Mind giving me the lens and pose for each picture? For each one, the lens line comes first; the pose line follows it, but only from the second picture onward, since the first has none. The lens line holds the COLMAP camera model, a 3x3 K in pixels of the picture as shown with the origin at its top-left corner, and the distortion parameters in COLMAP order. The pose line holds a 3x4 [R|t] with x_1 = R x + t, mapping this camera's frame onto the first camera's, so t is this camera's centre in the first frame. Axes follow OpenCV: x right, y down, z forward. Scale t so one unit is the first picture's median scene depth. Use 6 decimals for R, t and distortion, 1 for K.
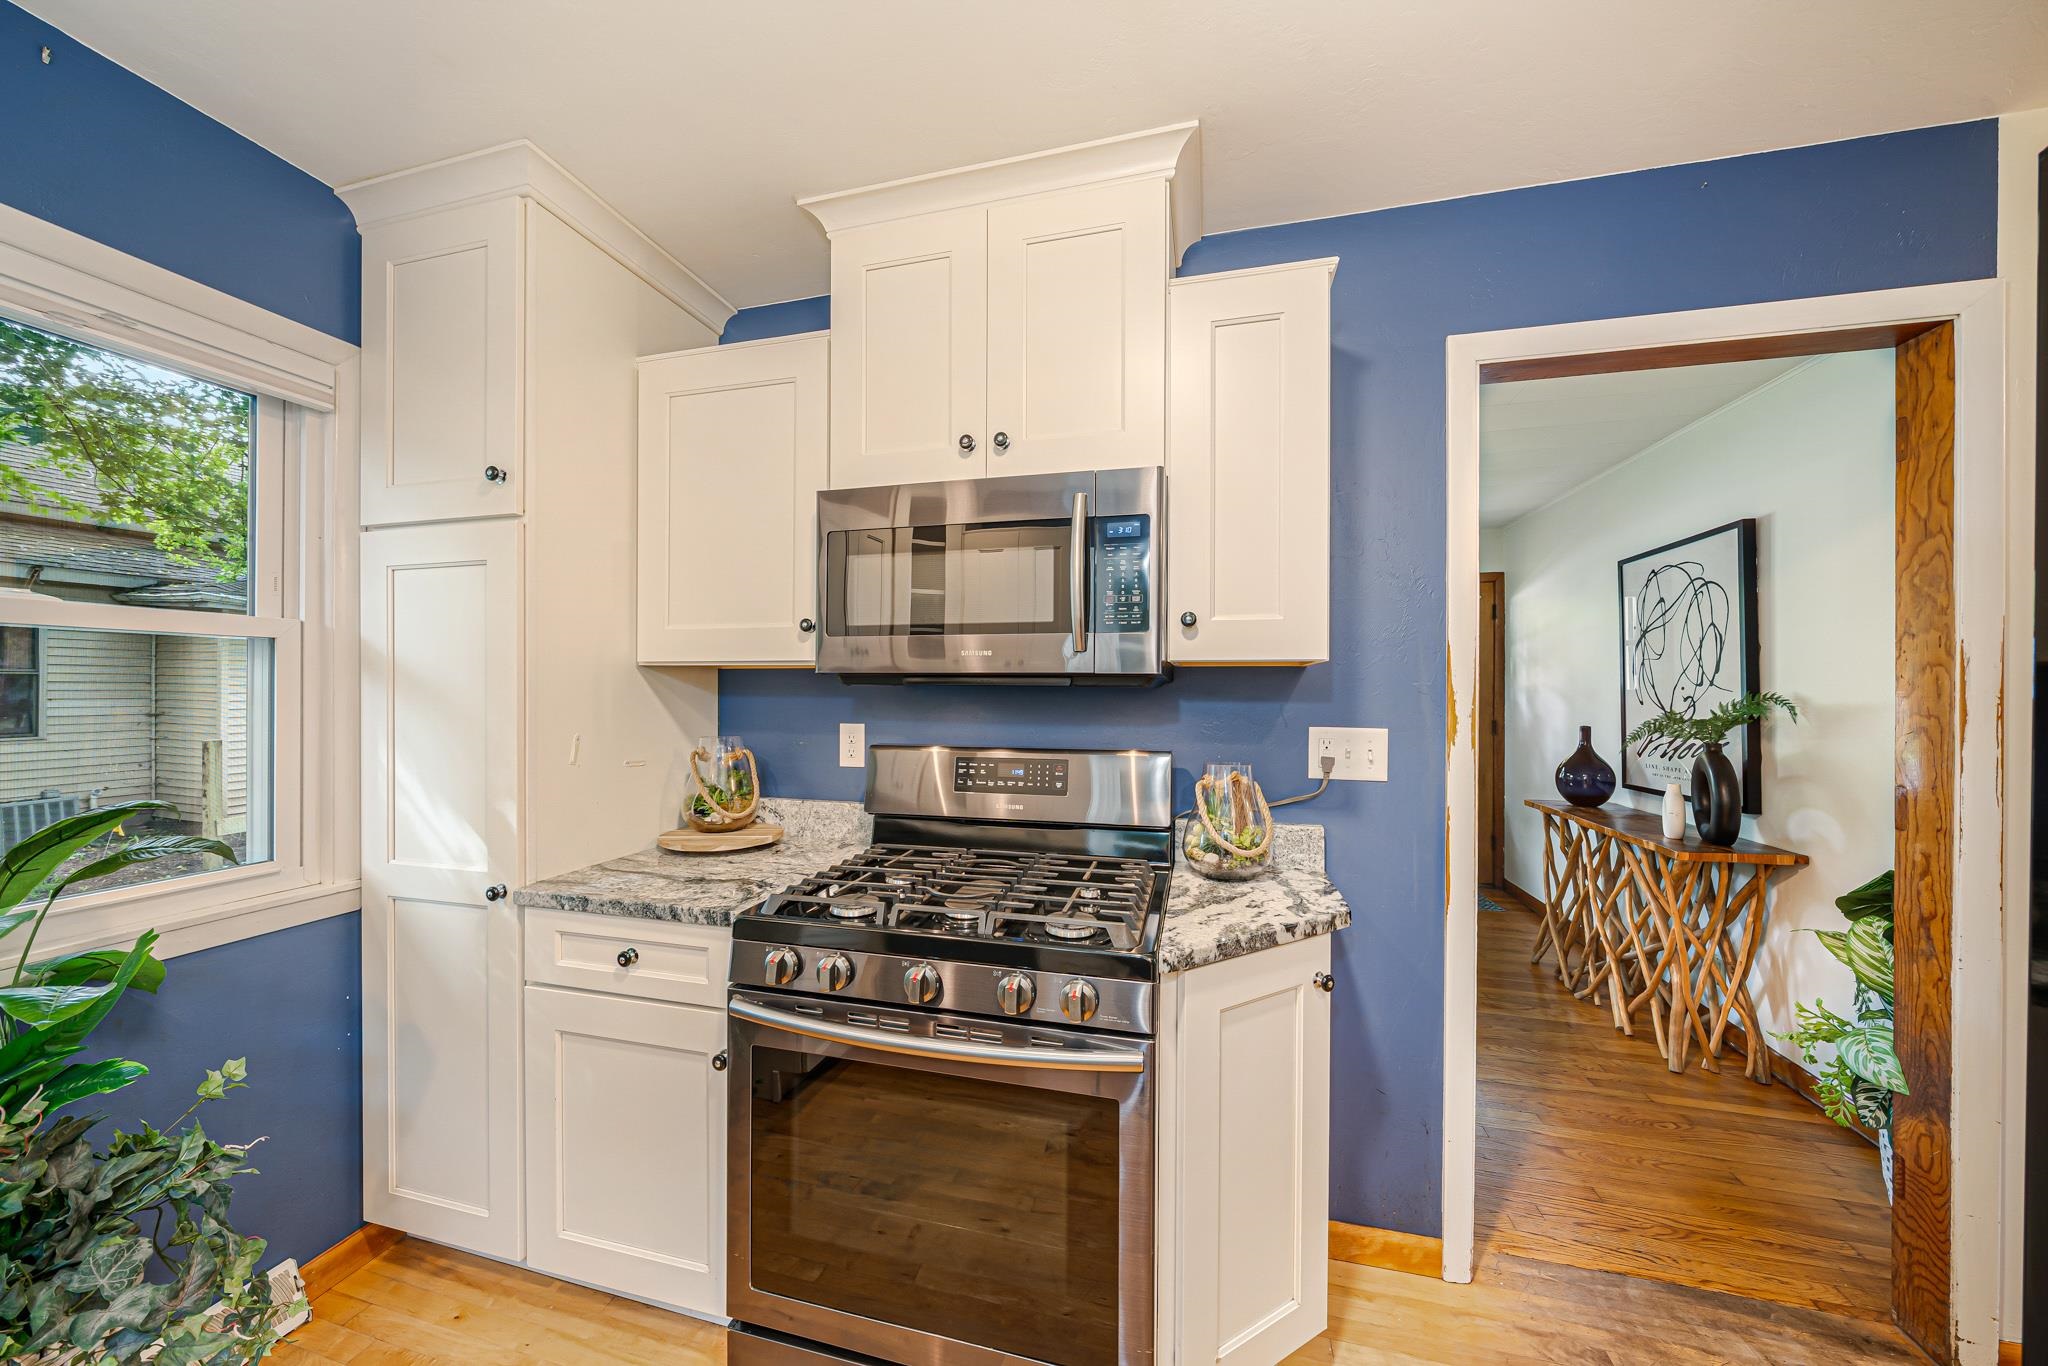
lens RADIAL K [[718.7, 0, 1017.8], [0, 718.7, 689.1], [0, 0, 1]] dist [-0.005352, 0.000188]
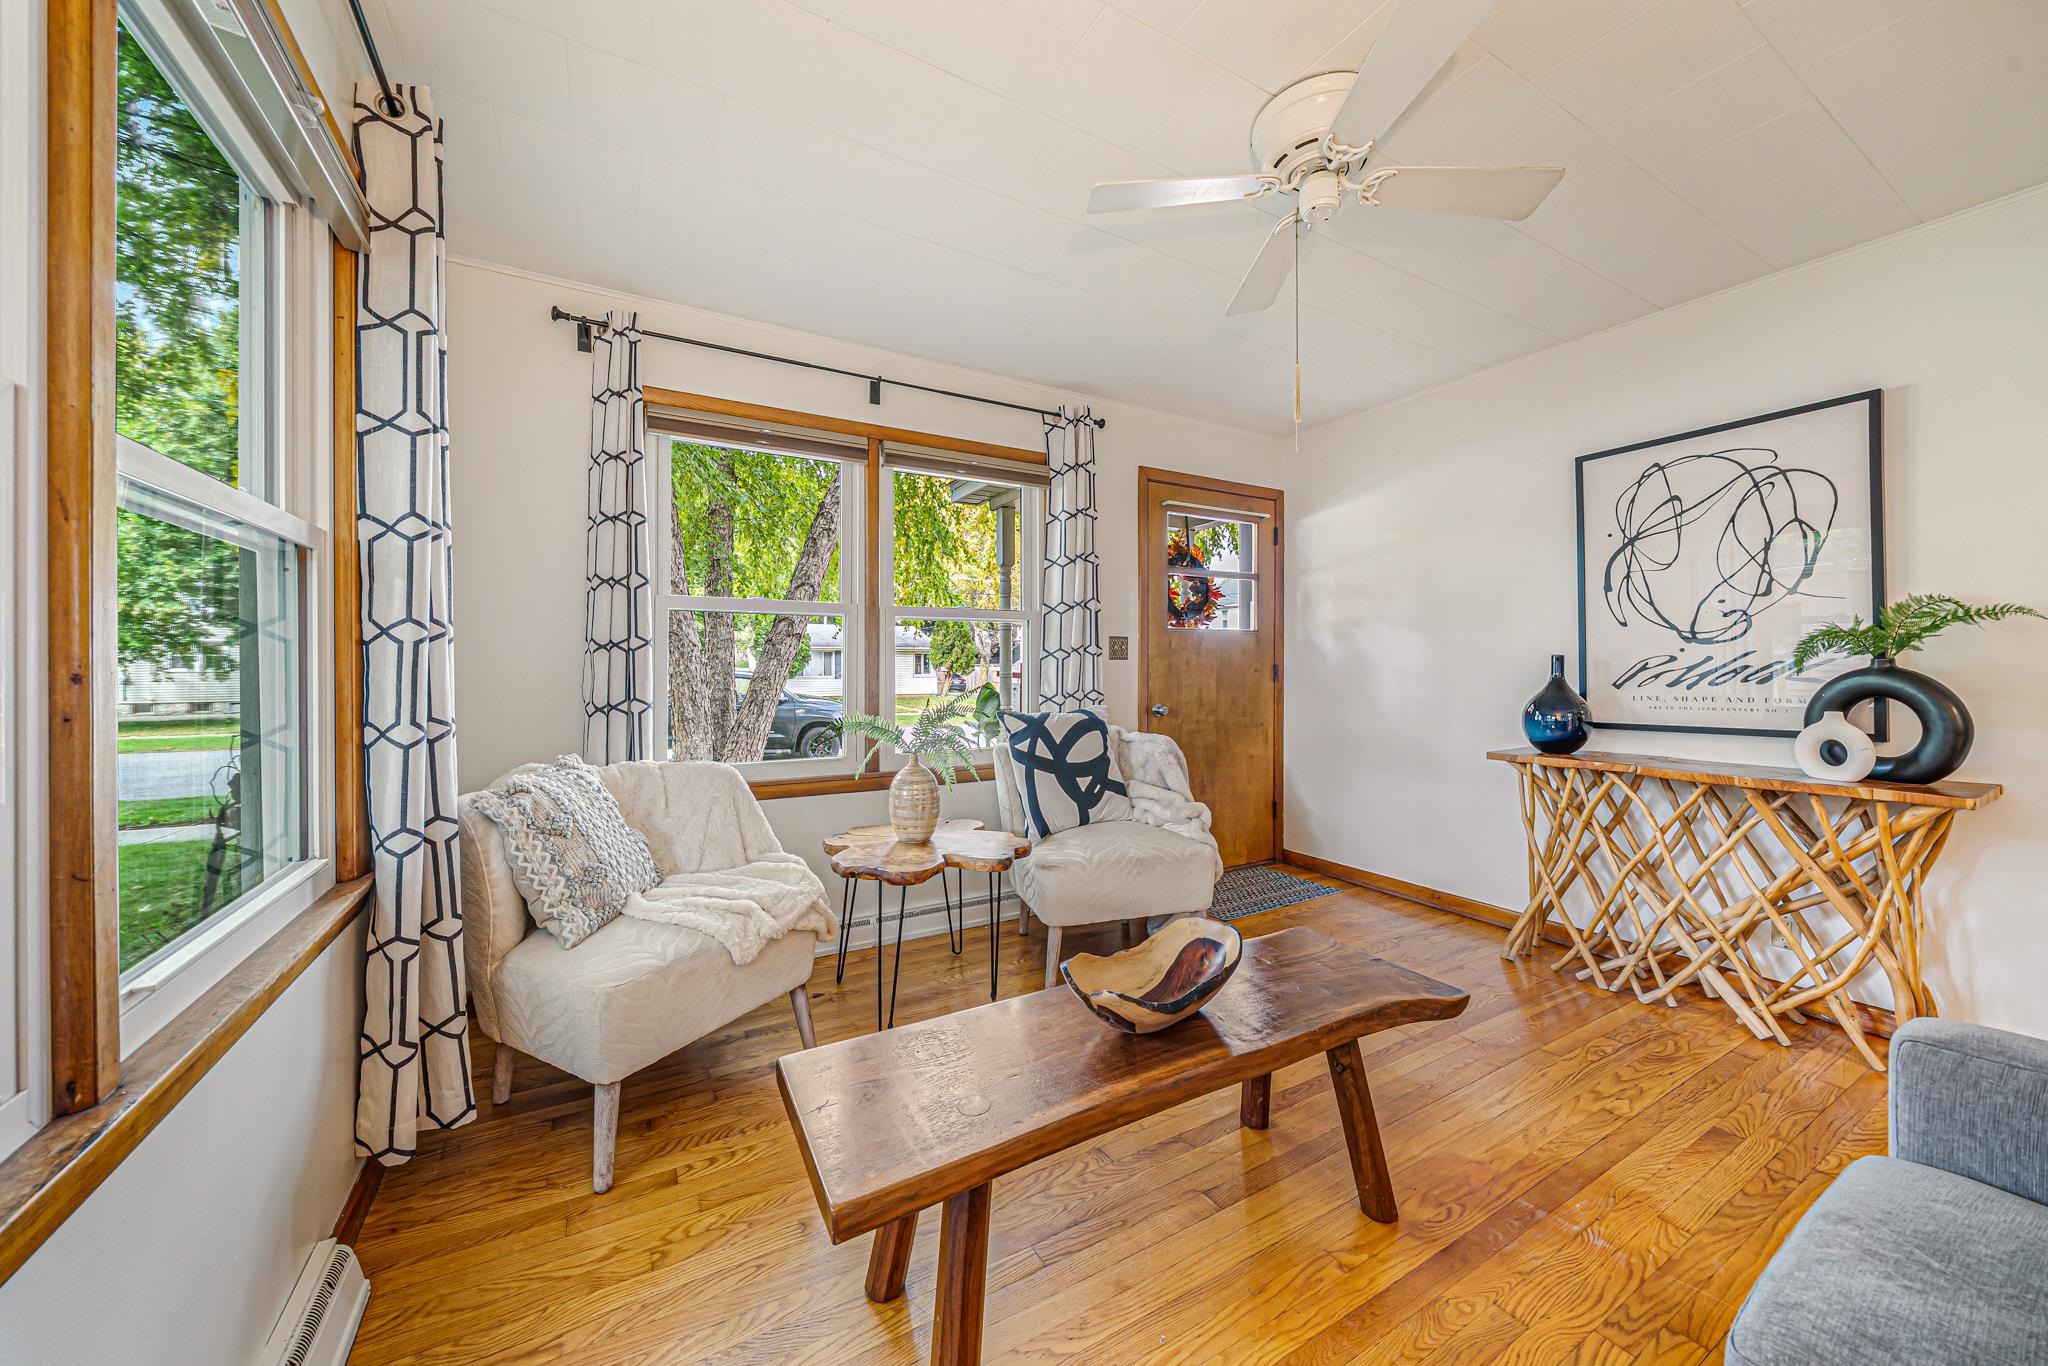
lens RADIAL K [[718.7, 0, 1015.4], [0, 718.7, 673.9], [0, 0, 1]] dist [-0.005352, 0.000188]
pose [[0.717789, -0.003349, 0.696253, -0.256903], [-0.002252, 0.999972, 0.007132, 0.082598], [-0.696257, -0.006687, 0.717761, 1.001953]]
